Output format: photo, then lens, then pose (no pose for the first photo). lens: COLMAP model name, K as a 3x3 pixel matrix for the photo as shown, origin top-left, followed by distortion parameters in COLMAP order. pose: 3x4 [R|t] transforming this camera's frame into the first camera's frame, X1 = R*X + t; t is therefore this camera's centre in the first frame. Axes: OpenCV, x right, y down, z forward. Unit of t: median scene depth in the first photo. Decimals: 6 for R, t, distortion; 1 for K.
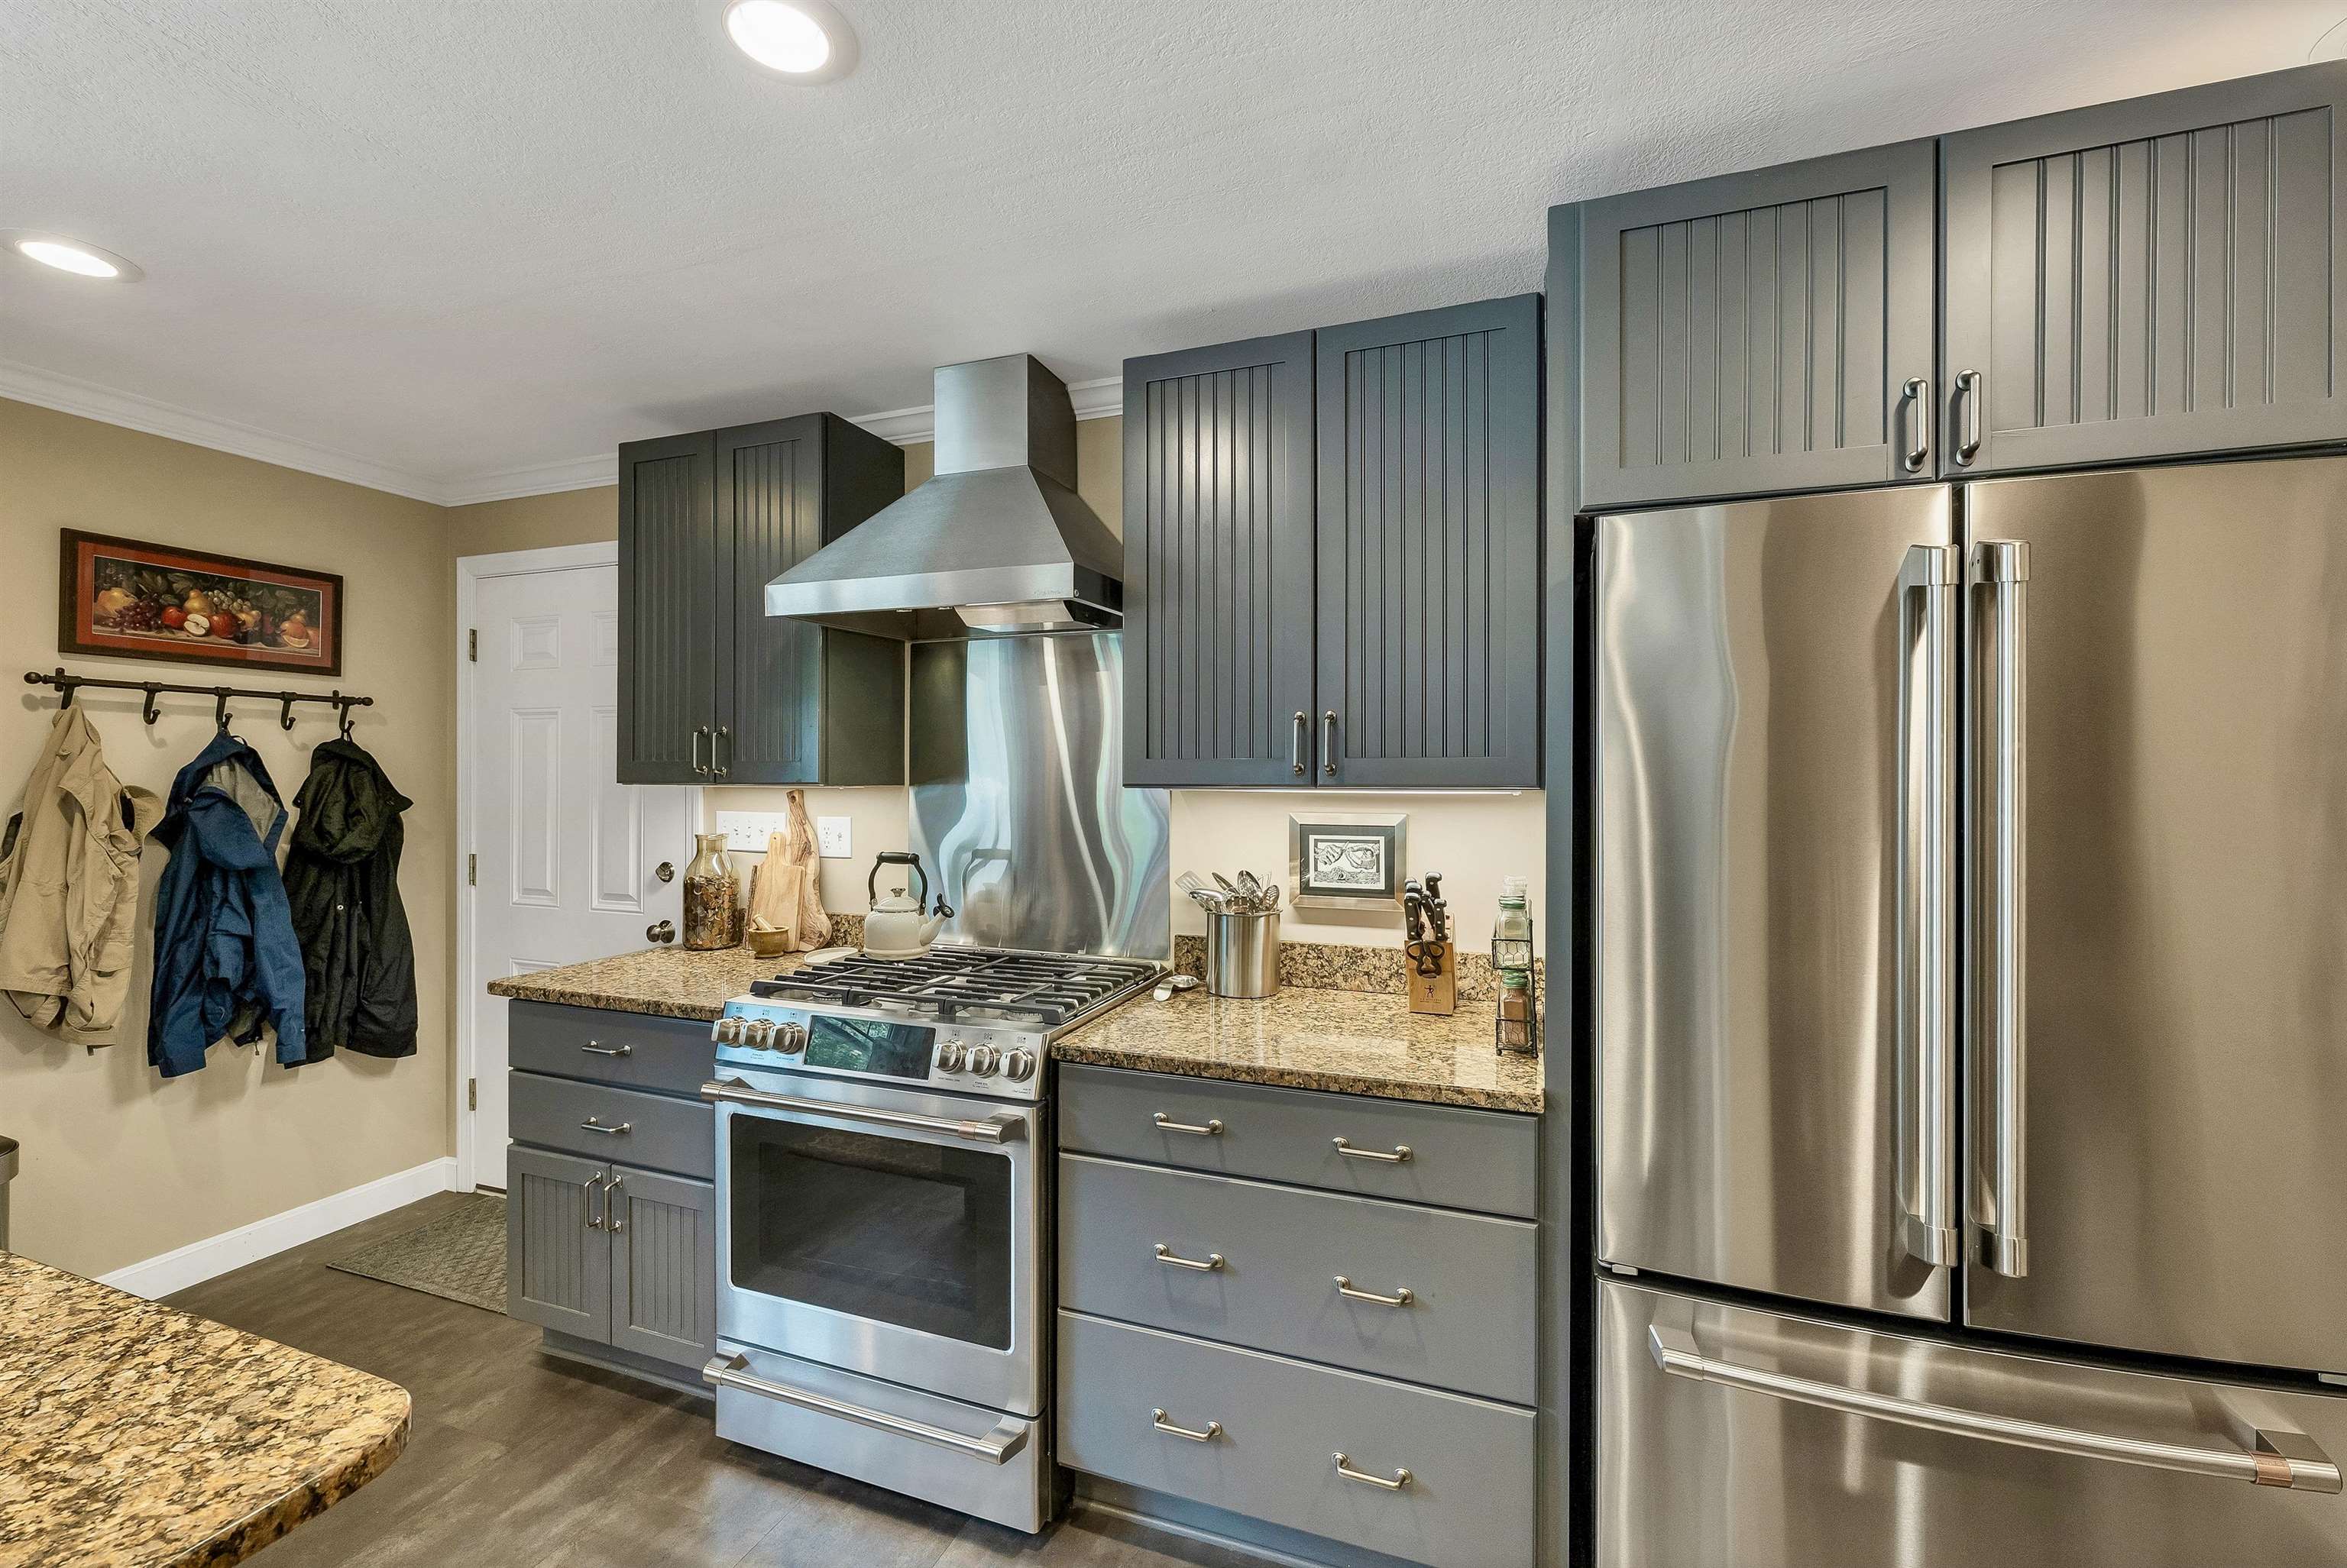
lens RADIAL K [[964.1, 0, 1172.0], [0, 964.1, 767.9], [0, 0, 1]] dist [-0.001367, -0.000240]
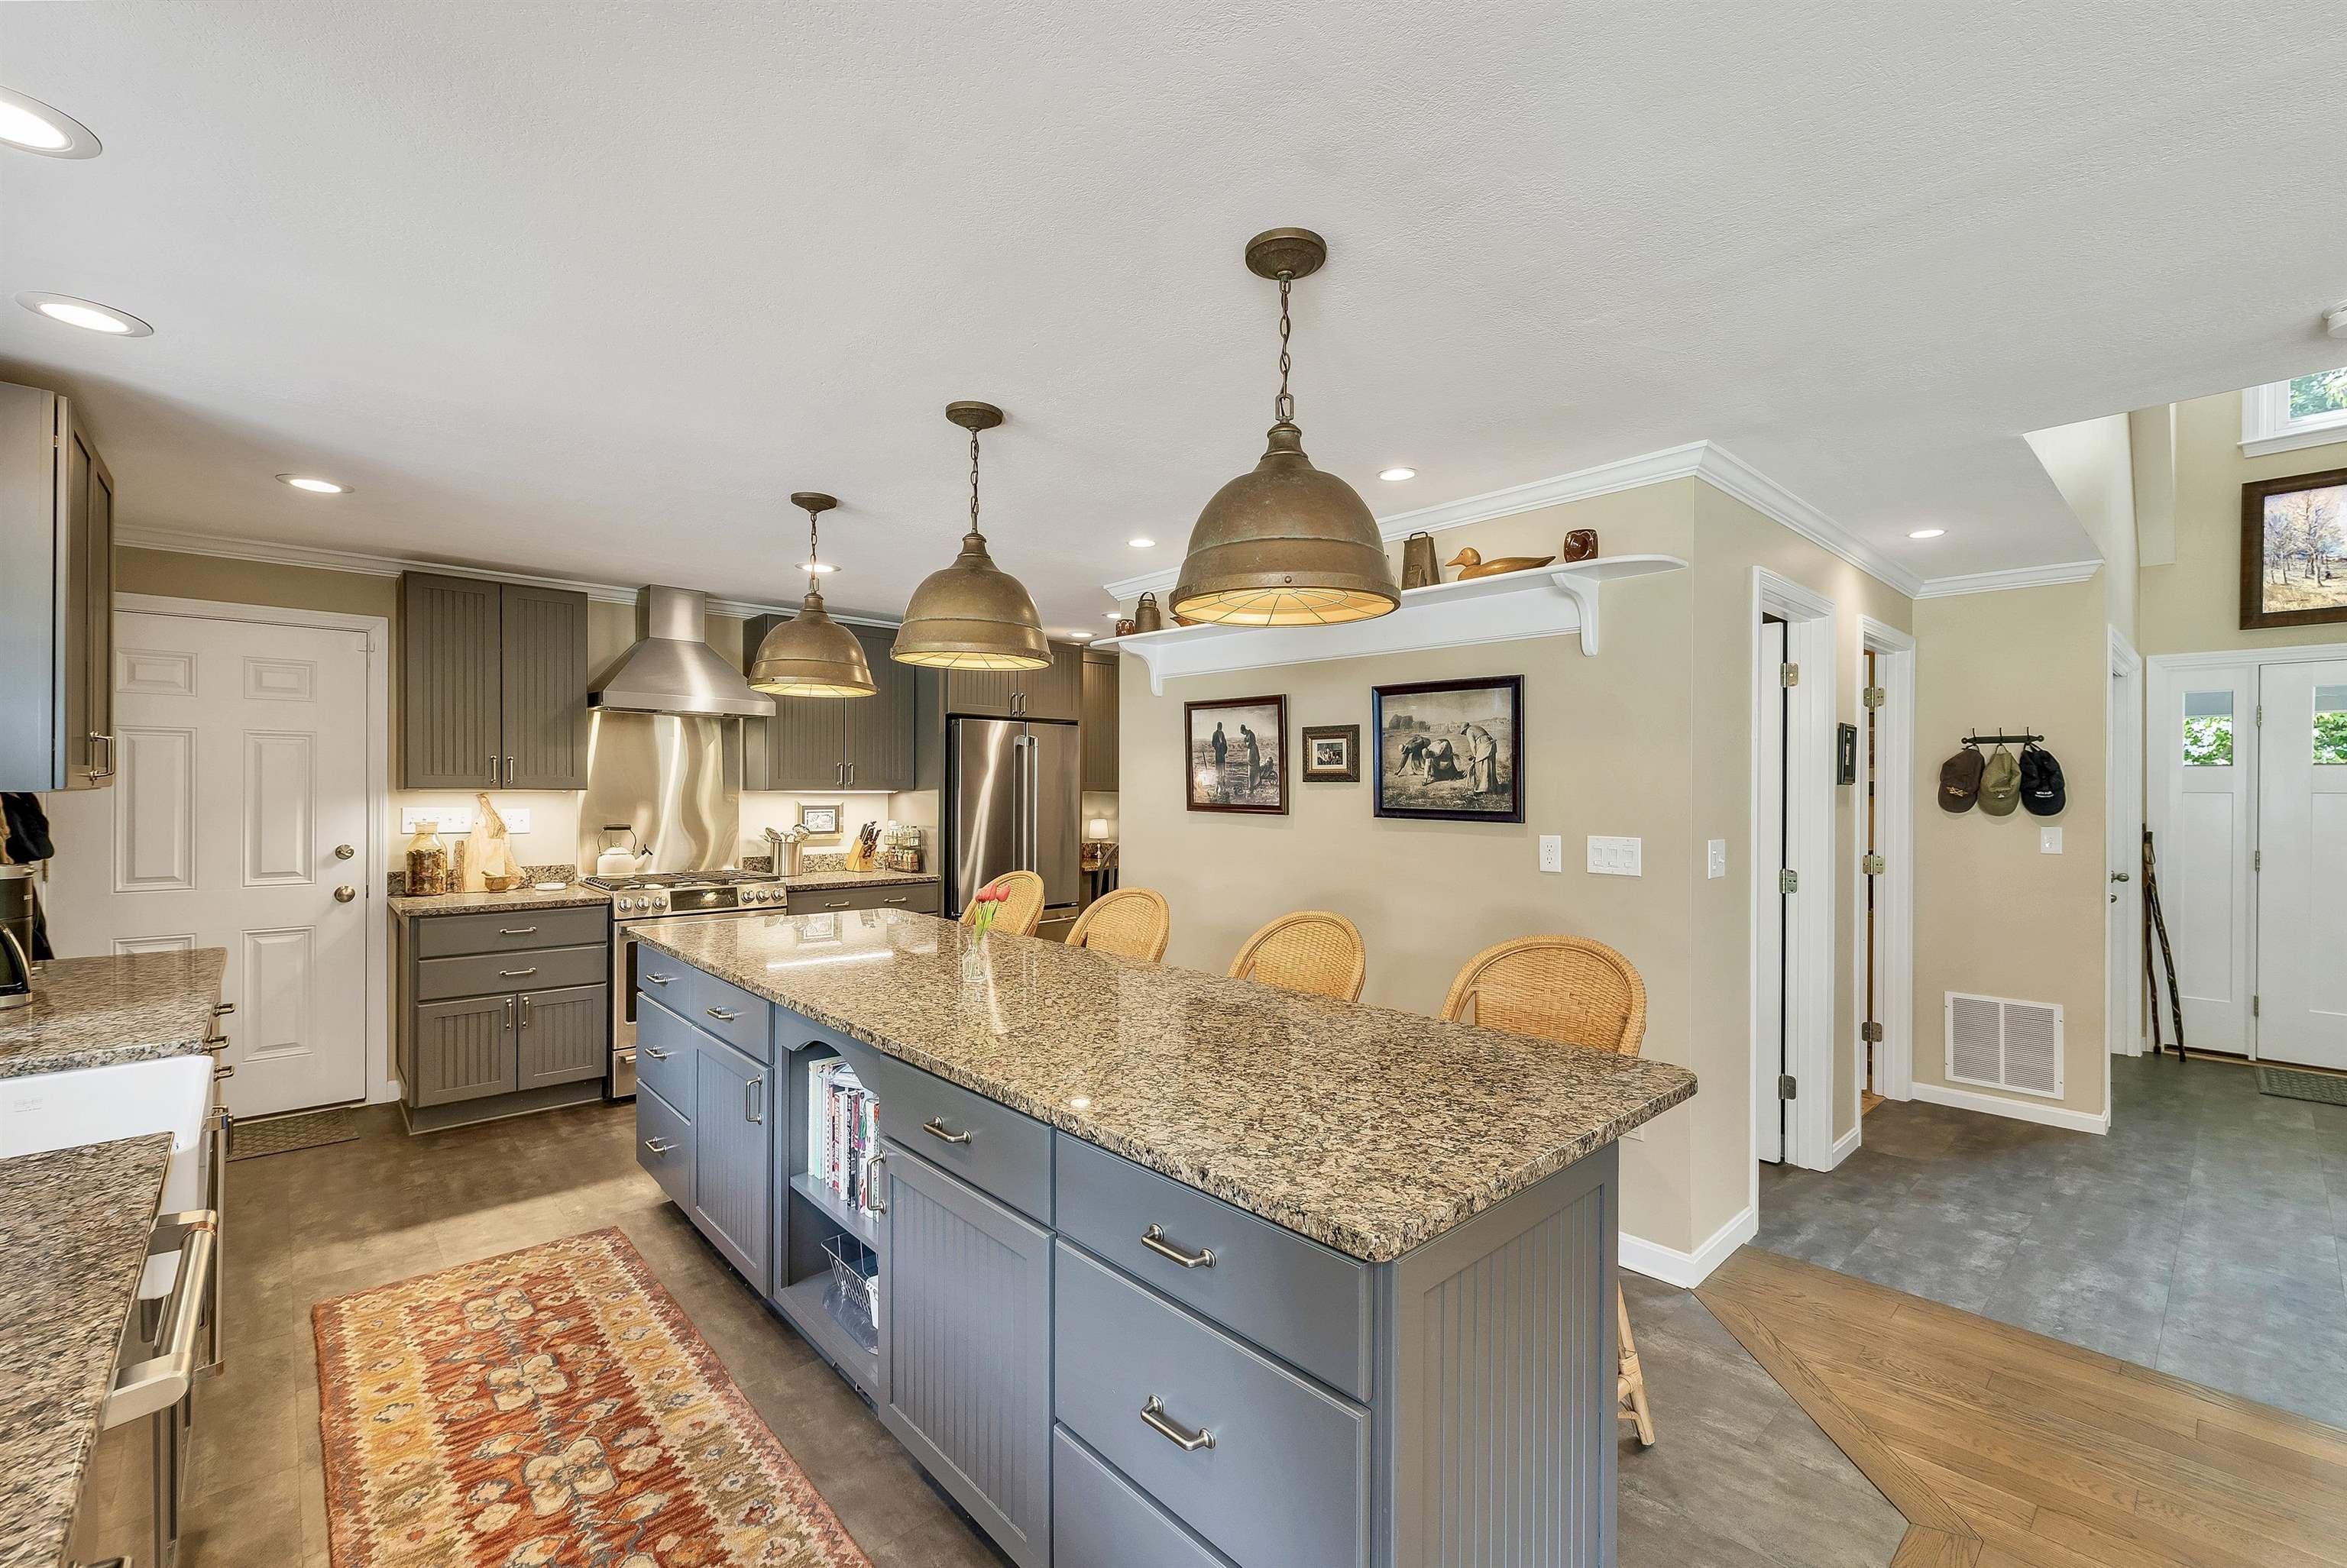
lens RADIAL K [[990.7, 0, 1171.7], [0, 990.7, 790.1], [0, 0, 1]] dist [0.001925, 0.000059]
pose [[0.459675, -0.002445, 0.888084, -1.395272], [-0.013284, 0.999865, 0.009628, -0.012585], [-0.887988, -0.016223, 0.459580, -0.802833]]
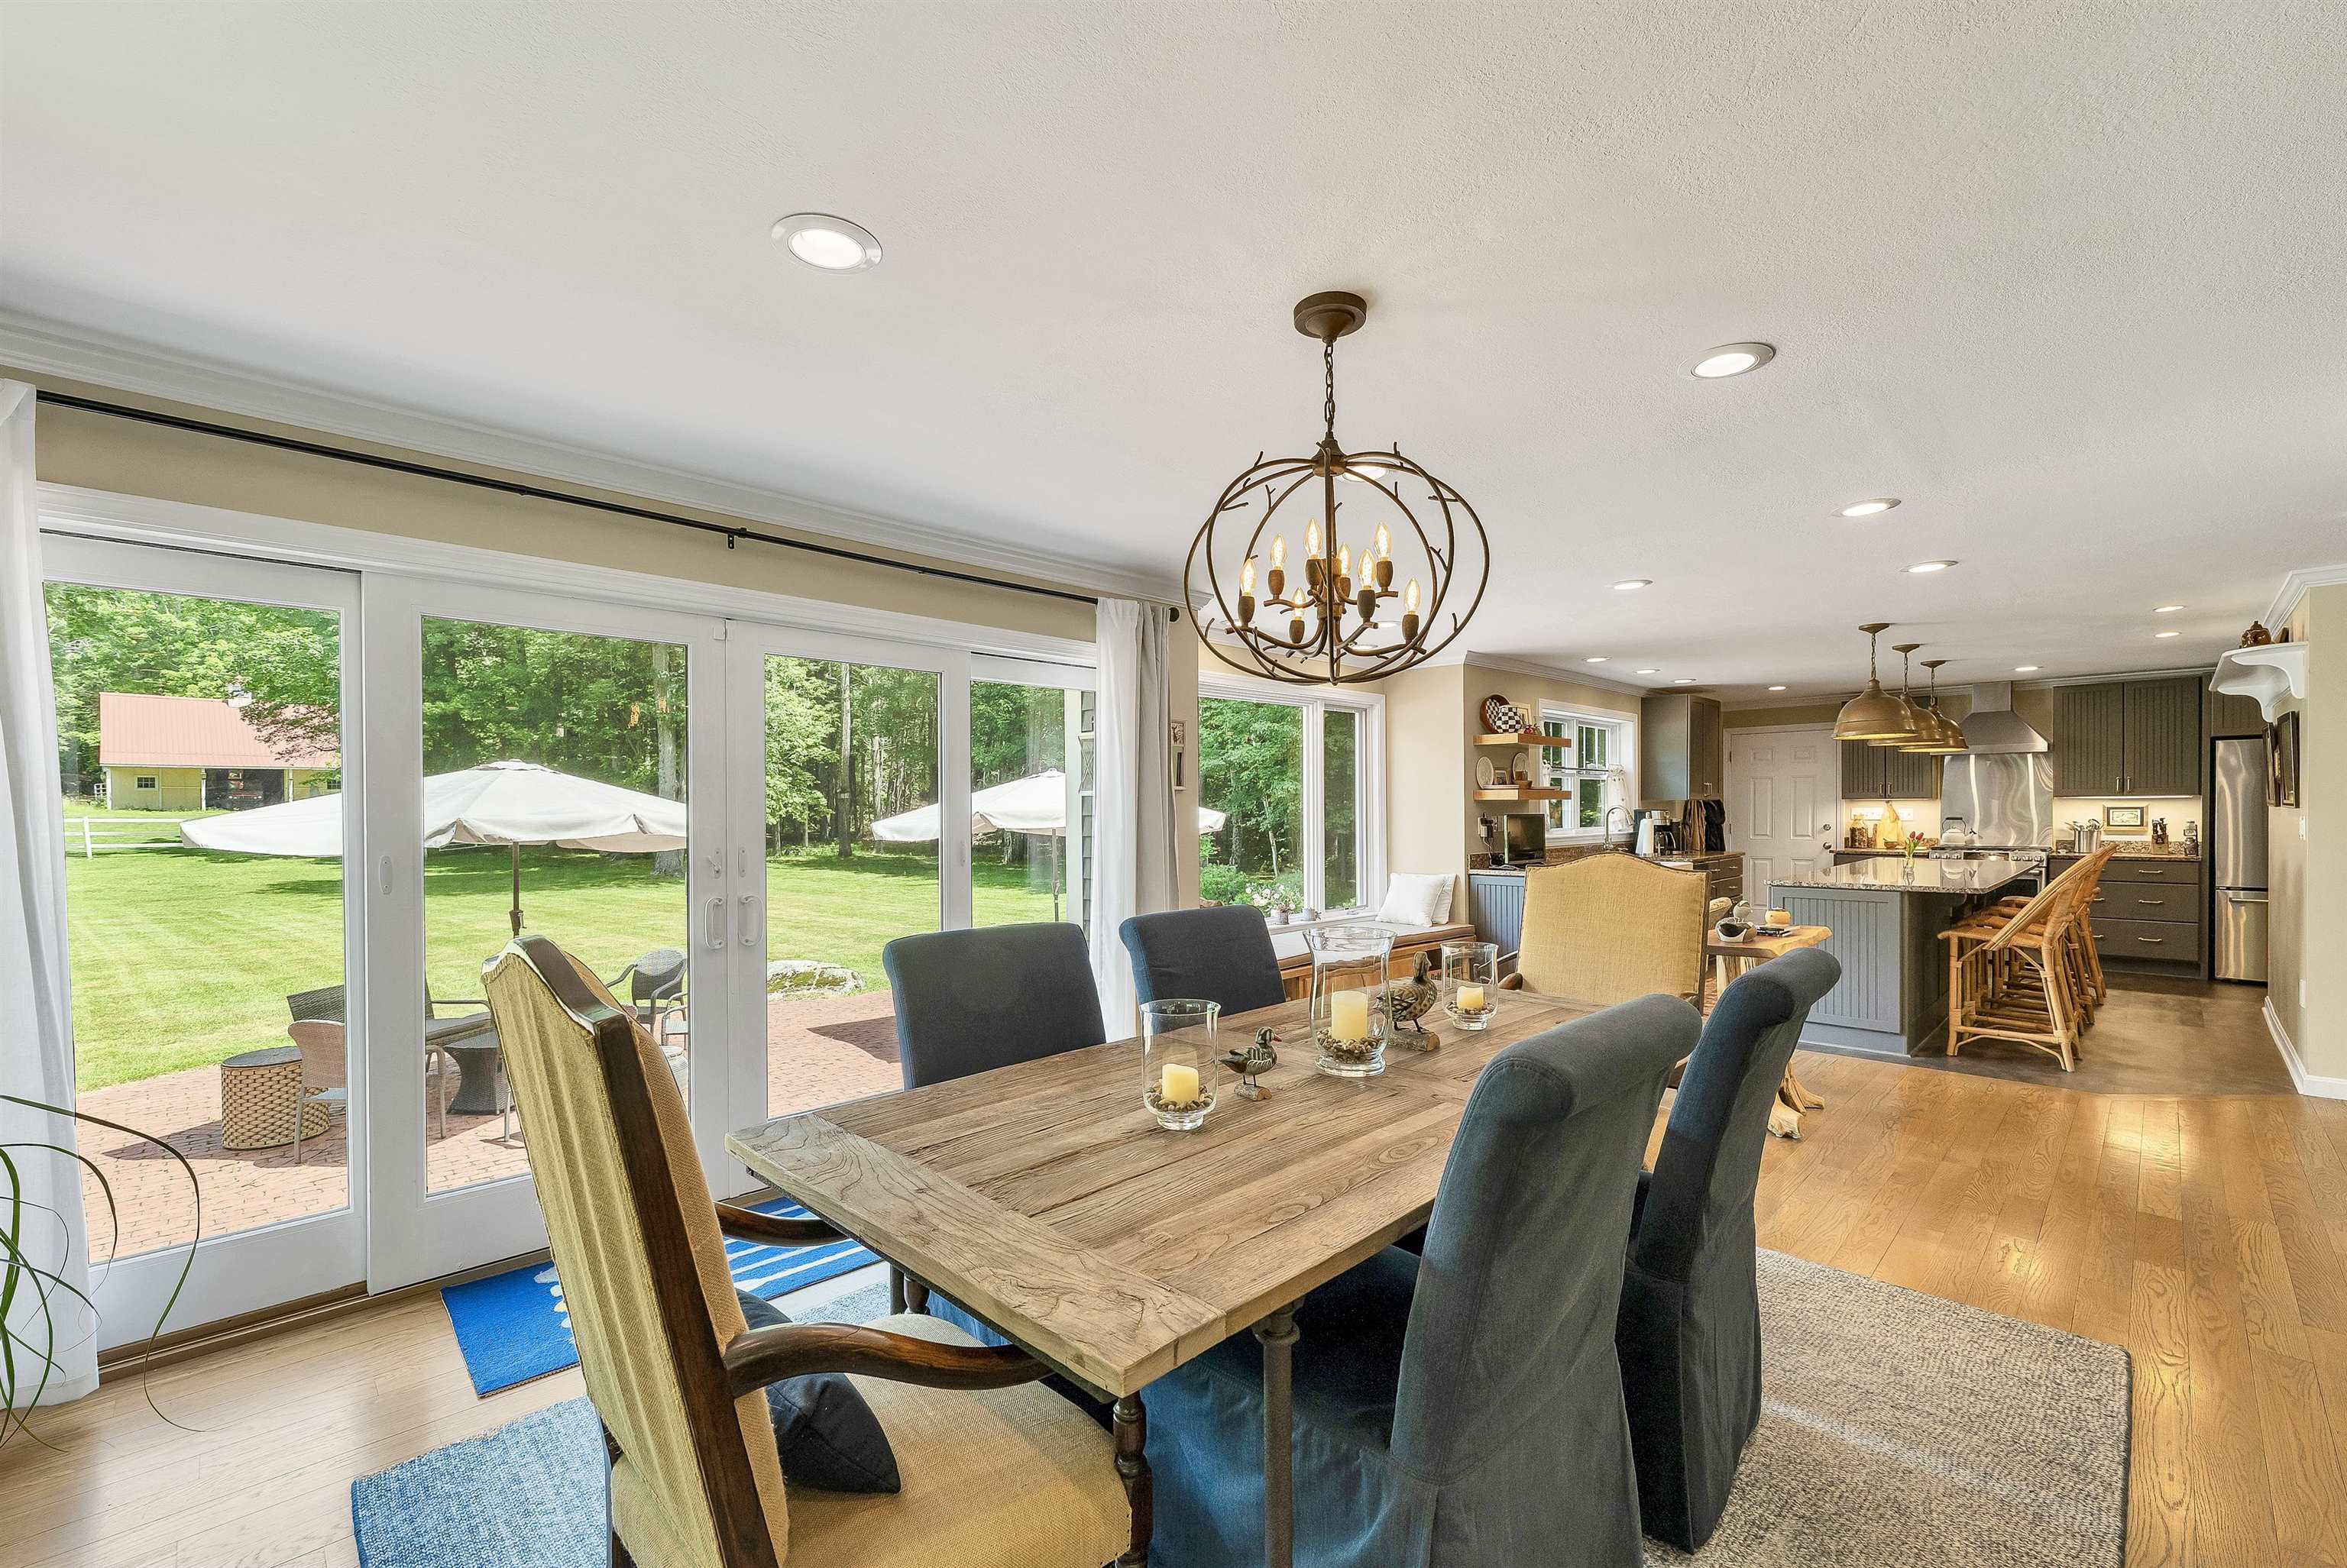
lens RADIAL K [[960.6, 0, 1179.9], [0, 960.6, 799.0], [0, 0, 1]] dist [0.000797, 0.000165]
pose [[0.905608, -0.014714, -0.423861, -1.249391], [0.014699, 0.999887, -0.003306, -0.007345], [0.423861, -0.003237, 0.905721, -3.134126]]
